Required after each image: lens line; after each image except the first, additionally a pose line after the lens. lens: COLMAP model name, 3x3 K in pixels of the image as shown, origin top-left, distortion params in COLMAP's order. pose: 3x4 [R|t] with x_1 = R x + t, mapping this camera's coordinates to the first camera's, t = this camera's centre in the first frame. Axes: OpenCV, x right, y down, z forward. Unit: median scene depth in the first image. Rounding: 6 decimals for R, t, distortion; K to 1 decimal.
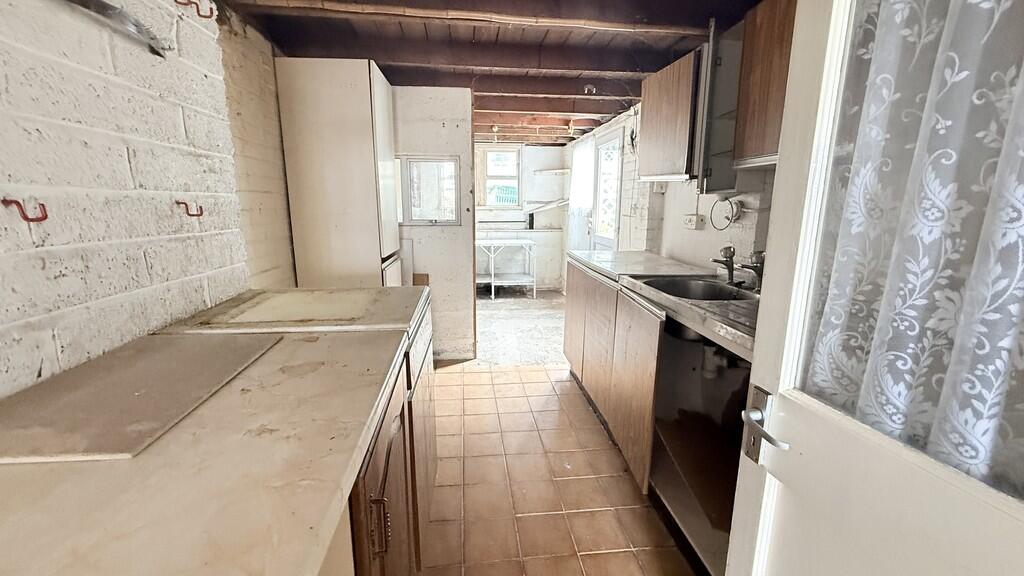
lens RADIAL K [[410.2, 0, 511.8], [0, 410.2, 286.4], [0, 0, 1]] dist [0.000846, -0.000451]
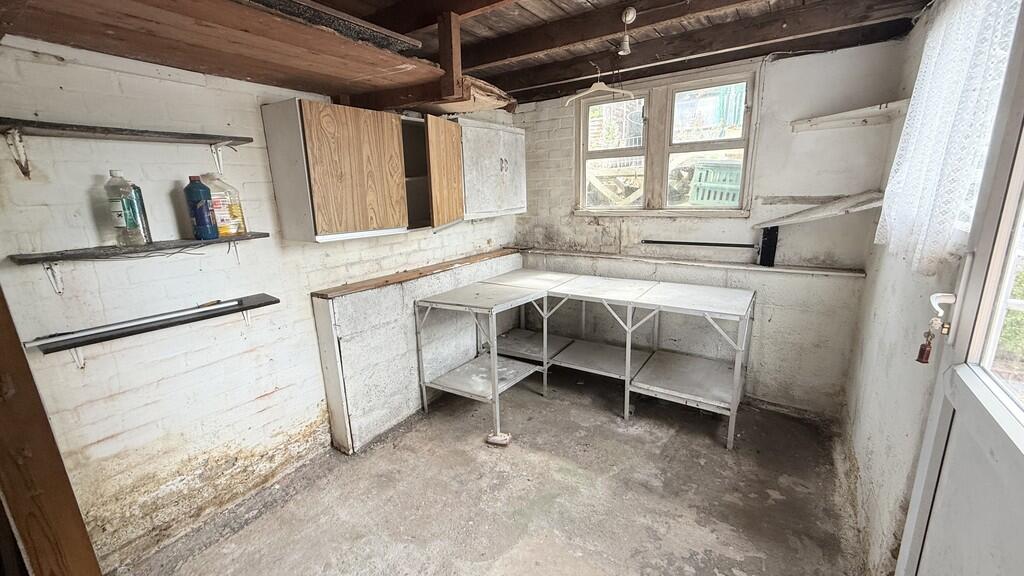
lens RADIAL K [[410.2, 0, 508.0], [0, 410.2, 286.0], [0, 0, 1]] dist [0.000846, -0.000451]
pose [[0.755756, 0.117958, -0.644142, 0.120683], [-0.090035, 0.993019, 0.076210, -0.127167], [0.648634, 0.000399, 0.761100, 0.514719]]
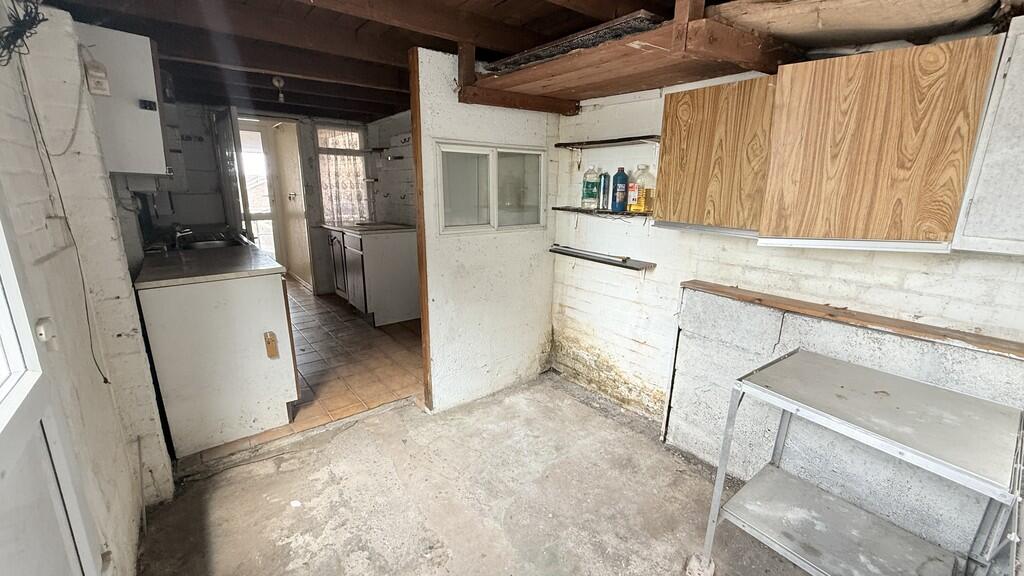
lens RADIAL K [[410.2, 0, 510.1], [0, 410.2, 286.6], [0, 0, 1]] dist [0.000846, -0.000451]
pose [[-0.845632, 0.108225, -0.522680, 0.091079], [-0.125639, 0.911357, 0.391972, -0.194759], [0.518769, 0.397133, -0.757076, 0.866125]]
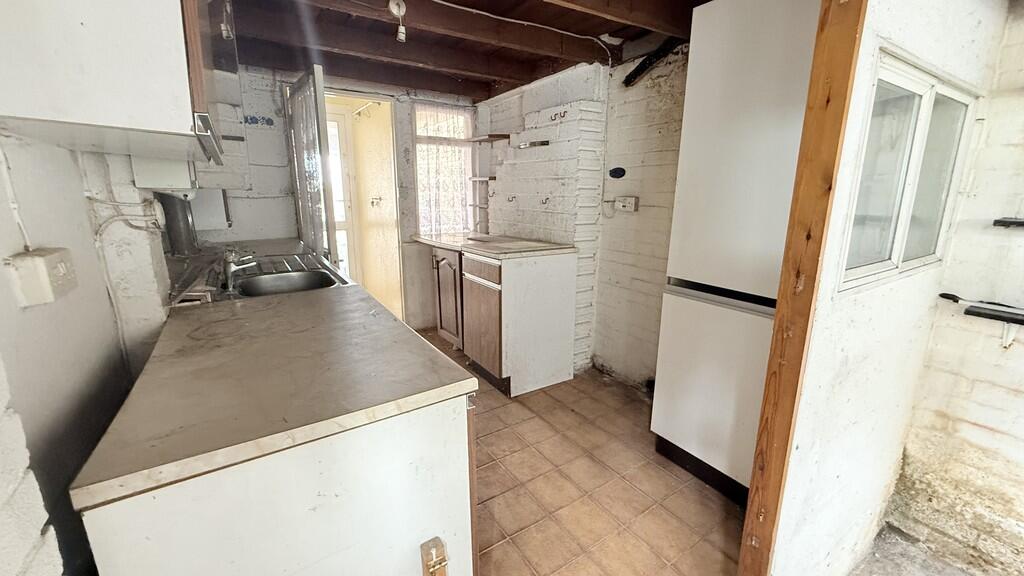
lens RADIAL K [[410.2, 0, 509.8], [0, 410.2, 287.4], [0, 0, 1]] dist [0.000846, -0.000451]
pose [[-0.896328, 0.088234, -0.434524, 0.116162], [-0.101338, 0.913295, 0.394491, -0.128617], [0.431656, 0.397627, -0.809670, 0.587812]]
